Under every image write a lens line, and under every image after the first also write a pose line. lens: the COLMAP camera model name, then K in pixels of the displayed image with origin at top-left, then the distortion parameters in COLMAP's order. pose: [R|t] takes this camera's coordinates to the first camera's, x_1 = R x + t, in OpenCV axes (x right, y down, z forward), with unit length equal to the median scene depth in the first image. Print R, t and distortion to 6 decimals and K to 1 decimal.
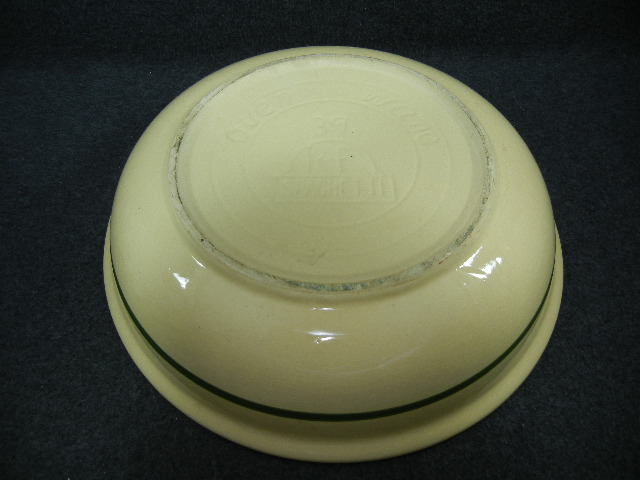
lens RADIAL K [[555.4, 0, 321.0], [0, 555.4, 238.0], [0, 0, 1]] dist [-0.007099, -0.000837]
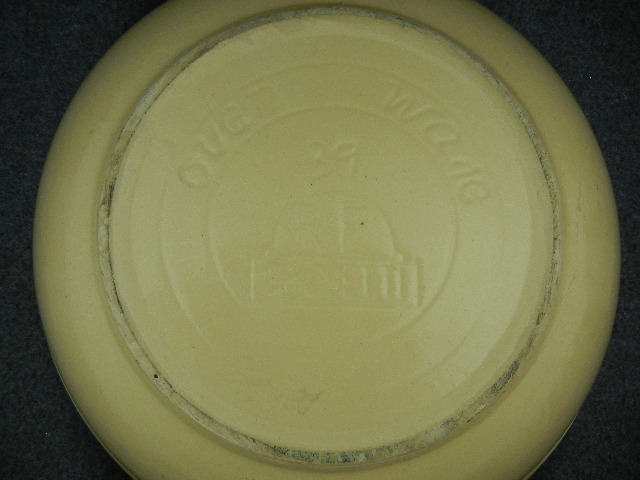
lens RADIAL K [[555.4, 0, 321.0], [0, 555.4, 241.7], [0, 0, 1]] dist [-0.007099, -0.000837]
pose [[0.999321, 0.022866, 0.028907, -0.015096], [-0.033762, 0.882502, 0.469095, -0.432798], [-0.014784, -0.469752, 0.882675, 0.358142]]
